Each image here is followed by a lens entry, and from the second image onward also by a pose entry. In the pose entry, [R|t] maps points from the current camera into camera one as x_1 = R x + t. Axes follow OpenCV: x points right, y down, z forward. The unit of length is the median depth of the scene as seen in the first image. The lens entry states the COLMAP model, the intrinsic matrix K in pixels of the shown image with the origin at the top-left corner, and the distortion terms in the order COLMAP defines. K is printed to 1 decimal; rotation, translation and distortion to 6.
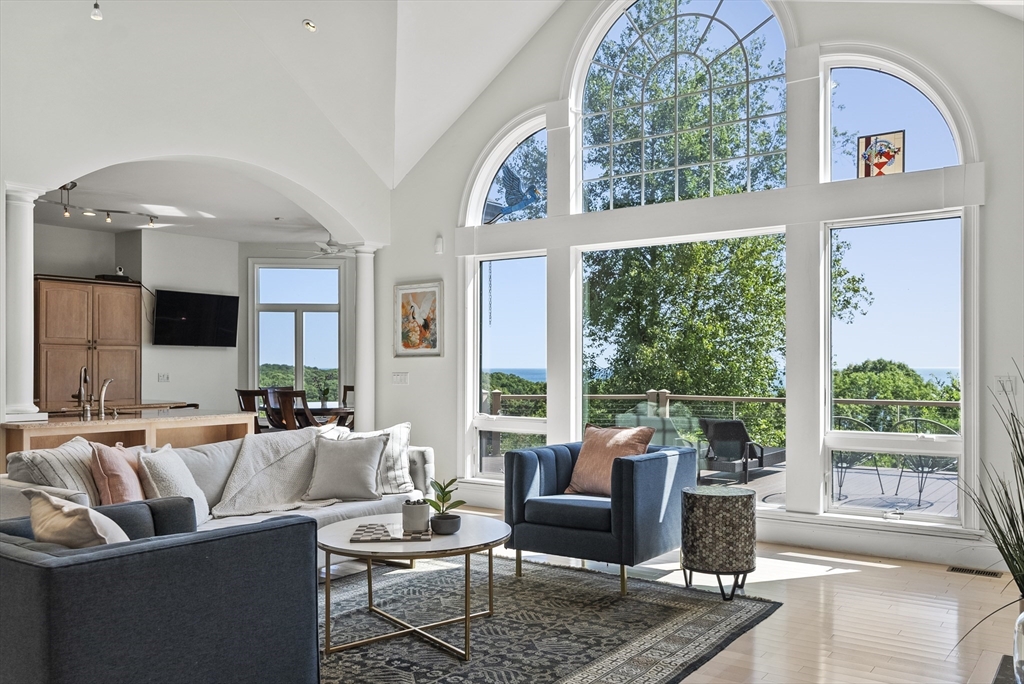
lens RADIAL K [[844.9, 0, 515.5], [0, 844.9, 350.7], [0, 0, 1]] dist [0.000615, 0.001711]
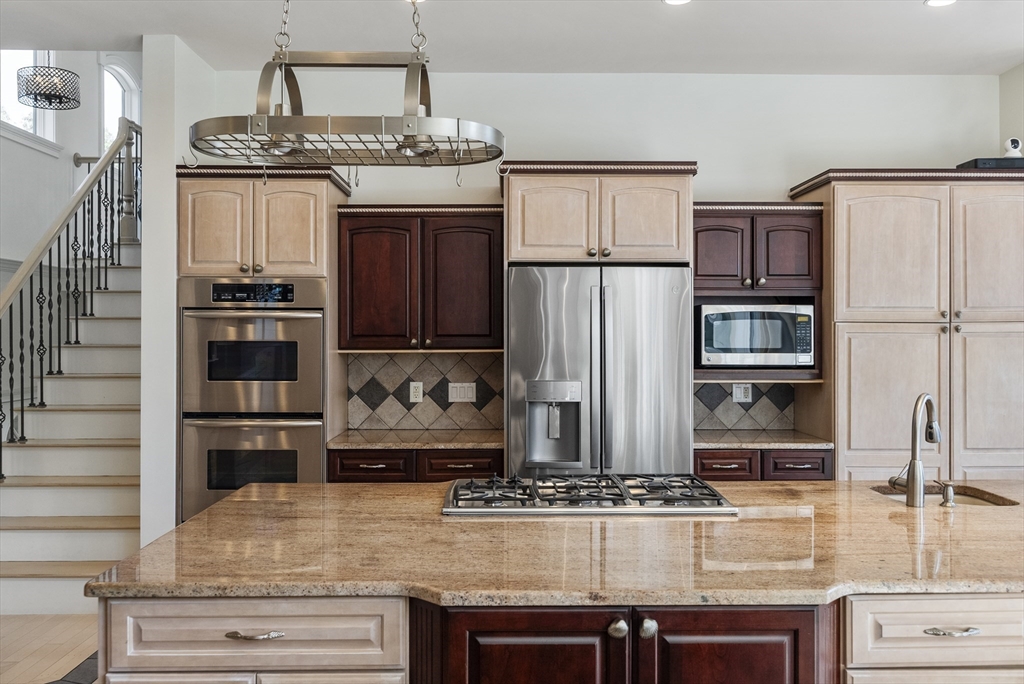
lens RADIAL K [[866.3, 0, 514.1], [0, 866.3, 340.0], [0, 0, 1]] dist [0.004276, -0.010446]
pose [[0.597890, 0.002036, -0.801575, -0.278612], [0.010274, 0.999895, 0.010203, -0.004328], [0.801512, -0.014336, 0.597807, 0.555642]]
